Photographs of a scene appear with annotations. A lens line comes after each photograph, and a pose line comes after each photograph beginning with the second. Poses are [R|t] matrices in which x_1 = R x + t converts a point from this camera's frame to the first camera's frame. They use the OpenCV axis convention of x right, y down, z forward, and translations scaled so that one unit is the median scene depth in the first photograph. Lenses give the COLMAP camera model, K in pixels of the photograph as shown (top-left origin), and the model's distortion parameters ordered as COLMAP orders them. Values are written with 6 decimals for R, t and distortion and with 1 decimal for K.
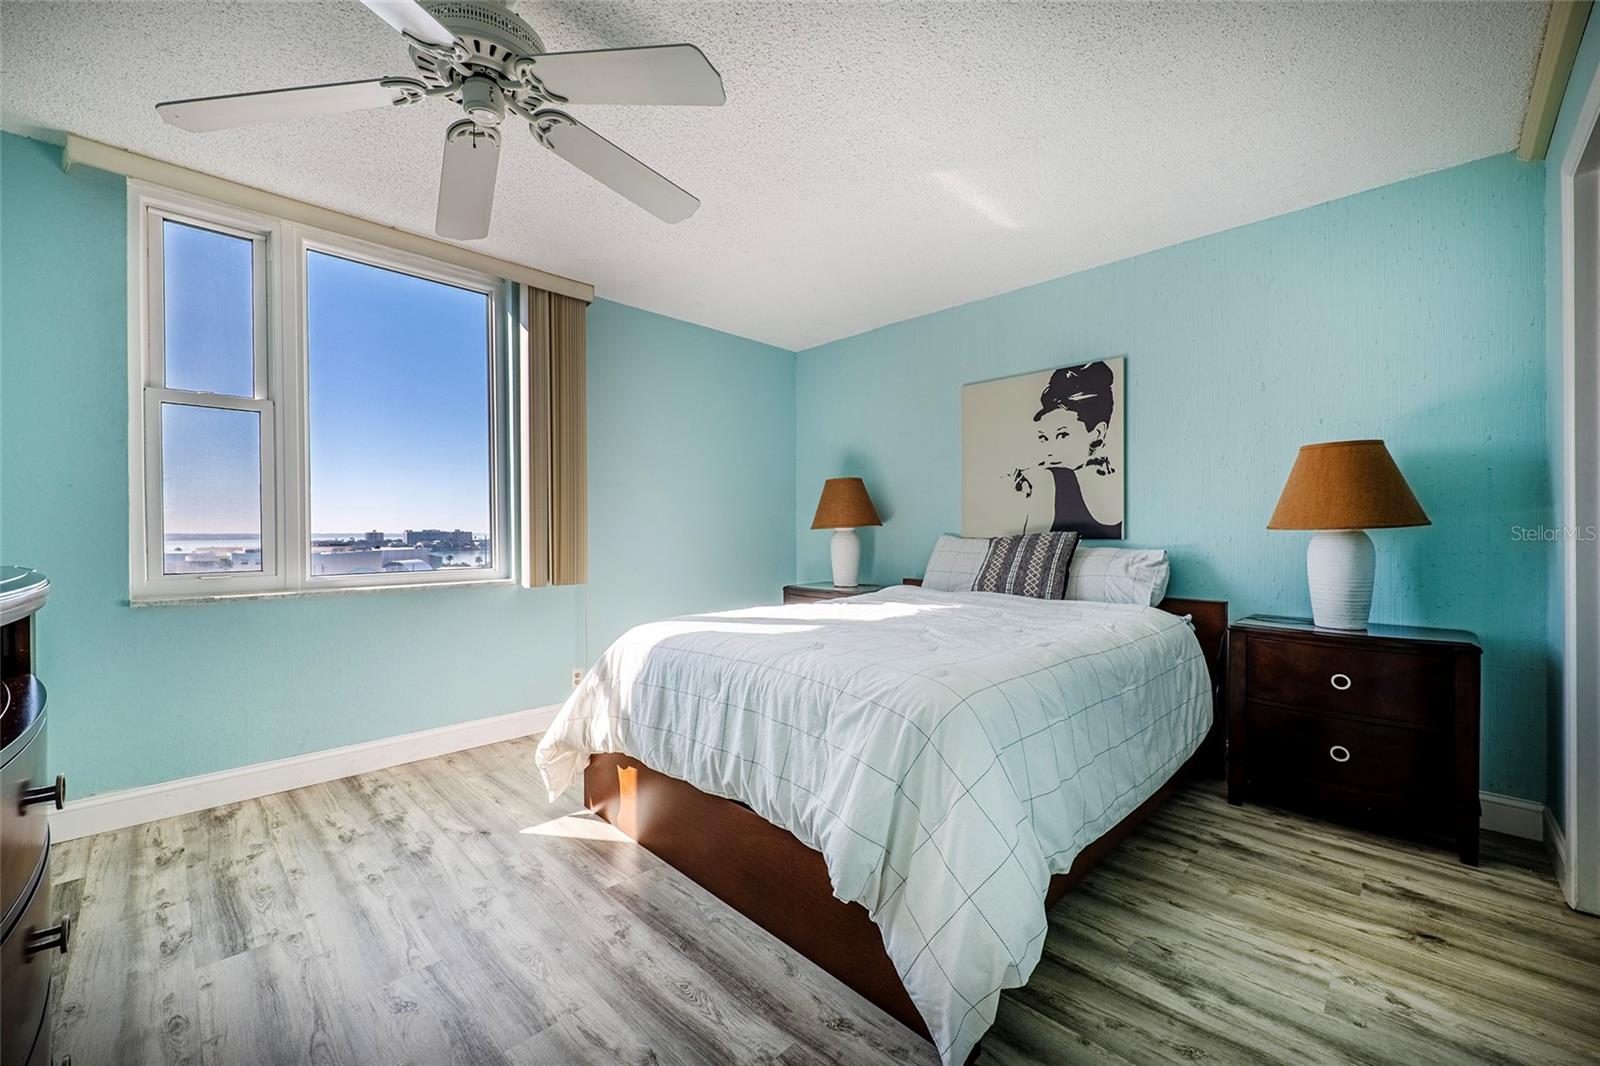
lens RADIAL K [[624.8, 0, 796.8], [0, 624.8, 537.4], [0, 0, 1]] dist [-0.000736, -0.000343]
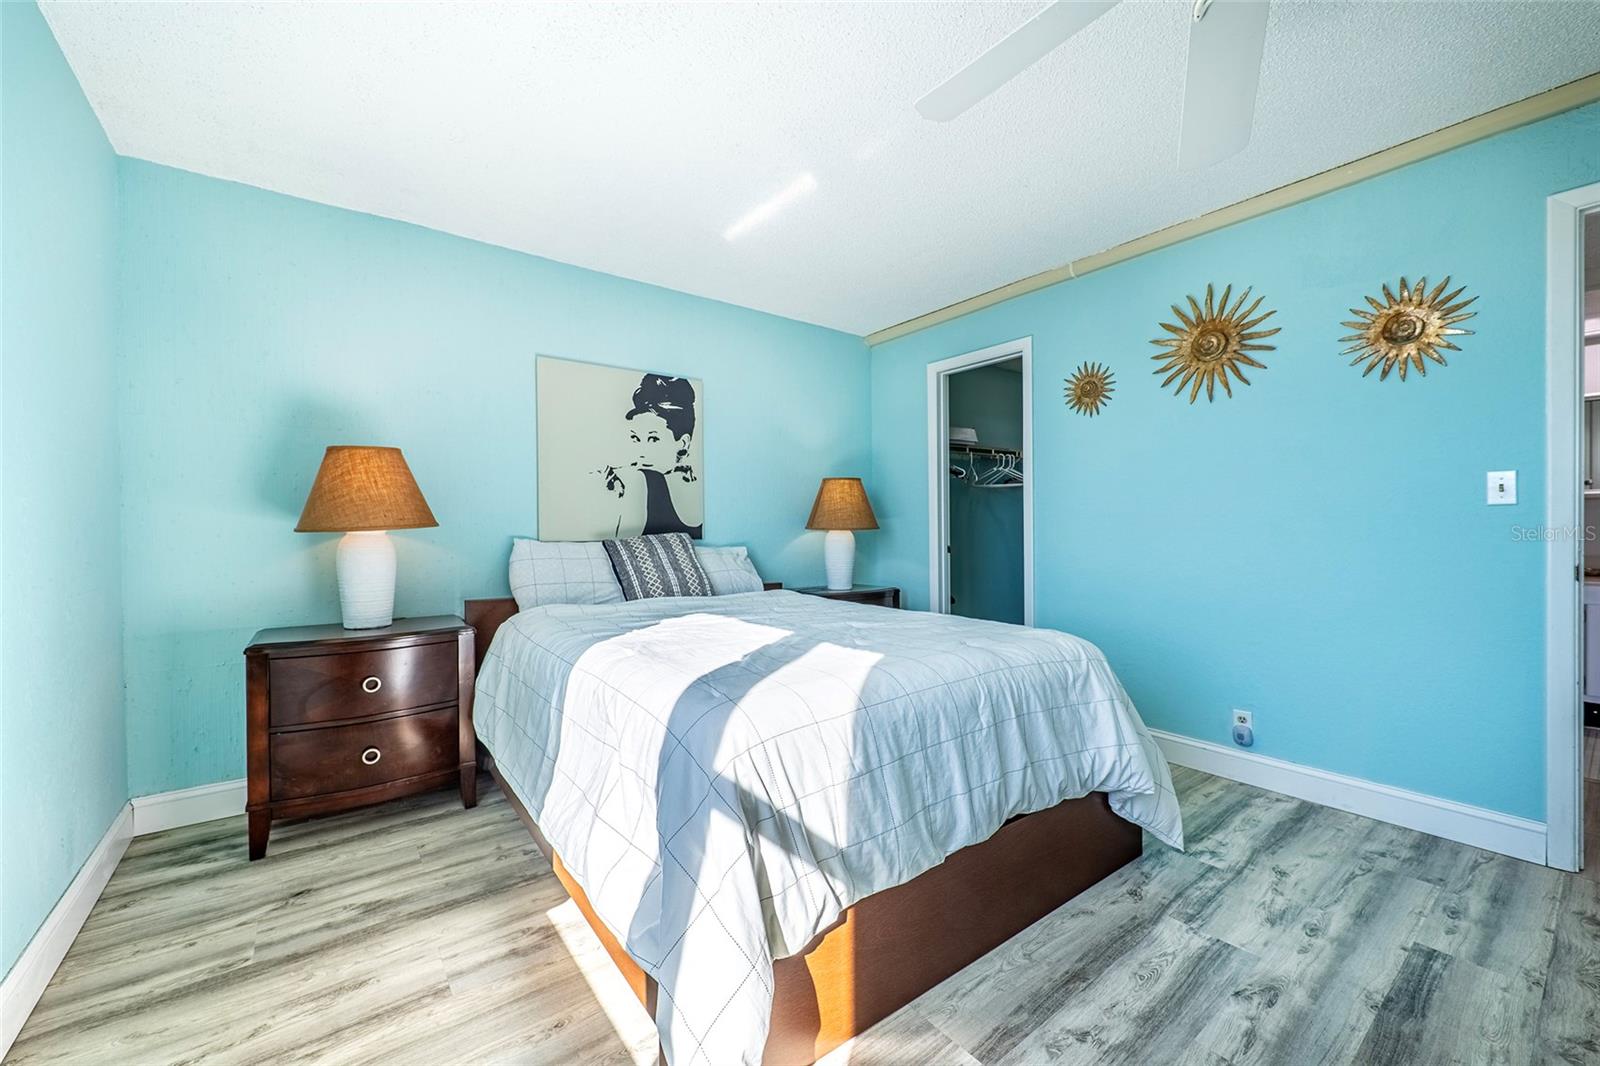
lens RADIAL K [[624.8, 0, 796.8], [0, 624.8, 537.4], [0, 0, 1]] dist [-0.000736, -0.000343]
pose [[0.149087, -0.010557, 0.988768, -0.571829], [0.016357, 0.999833, 0.008209, -0.006639], [-0.988689, 0.014950, 0.149234, 0.631573]]
